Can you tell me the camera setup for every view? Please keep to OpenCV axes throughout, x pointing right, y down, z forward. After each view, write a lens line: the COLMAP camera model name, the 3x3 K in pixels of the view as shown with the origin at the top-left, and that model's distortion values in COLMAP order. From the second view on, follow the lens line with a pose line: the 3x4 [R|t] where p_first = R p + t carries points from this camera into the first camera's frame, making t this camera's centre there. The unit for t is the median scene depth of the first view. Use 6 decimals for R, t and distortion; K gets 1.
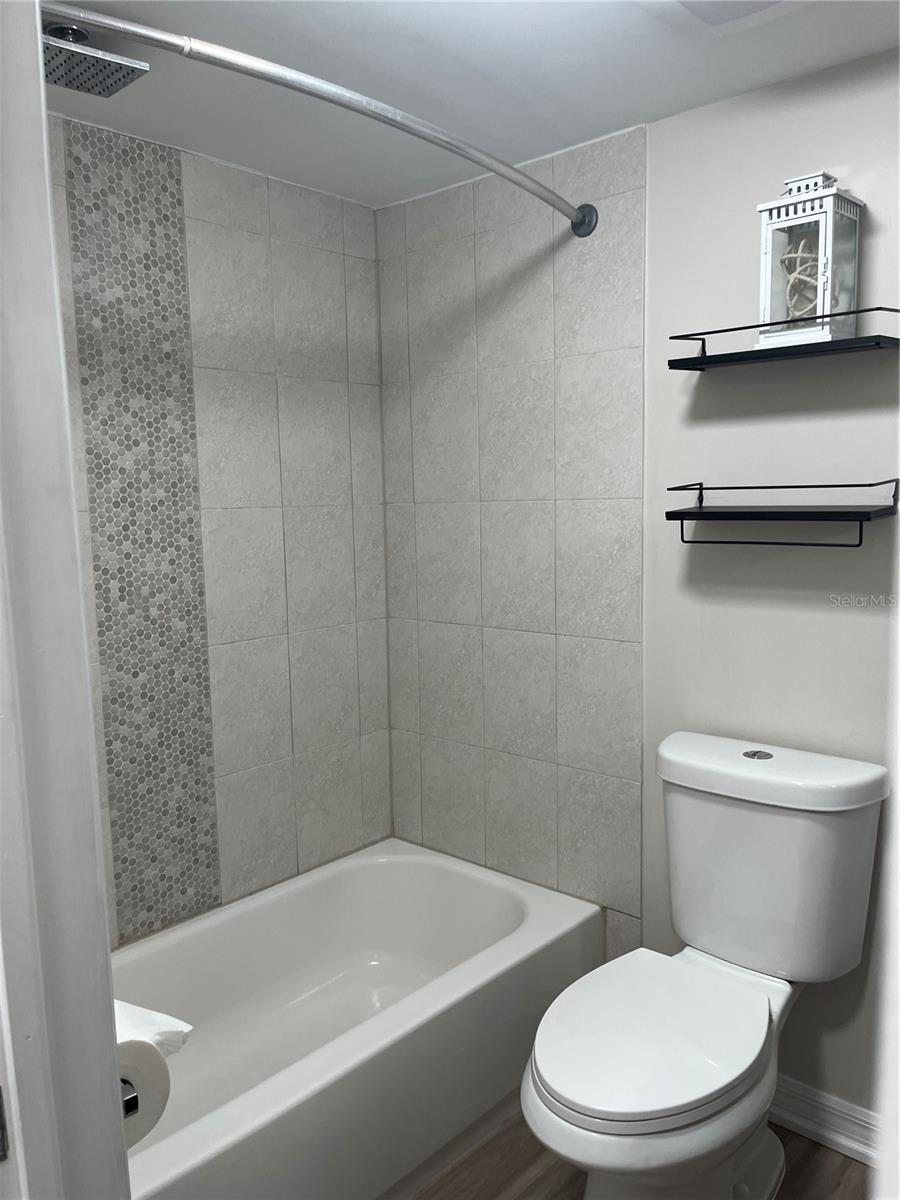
lens RADIAL K [[908.9, 0, 442.9], [0, 908.9, 605.9], [0, 0, 1]] dist [0.067347, -0.079971]
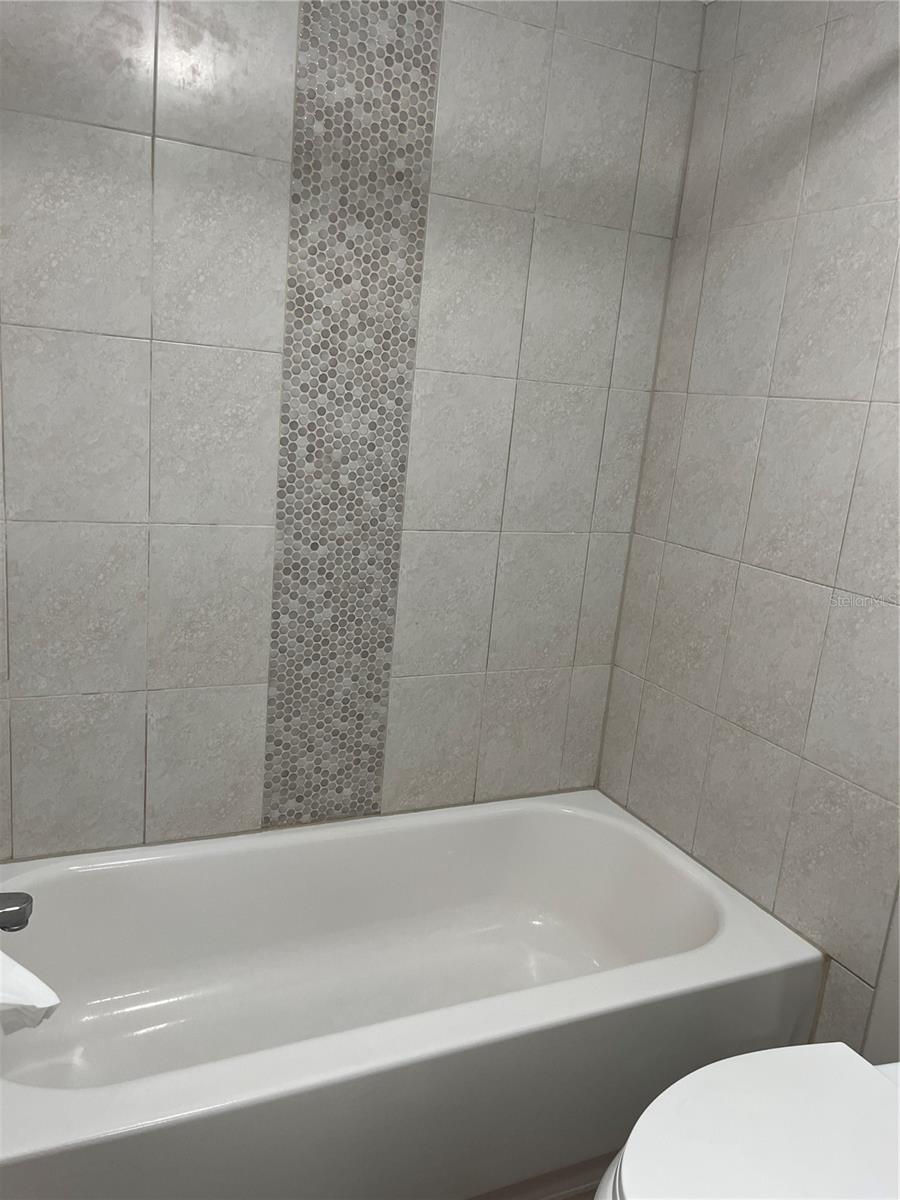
lens RADIAL K [[897.6, 0, 448.4], [0, 897.6, 604.7], [0, 0, 1]] dist [0.077755, -0.108374]
pose [[0.919471, 0.185356, -0.346722, 0.097697], [-0.152877, 0.981048, 0.119049, 0.005597], [0.362217, -0.056456, 0.930382, 0.215008]]
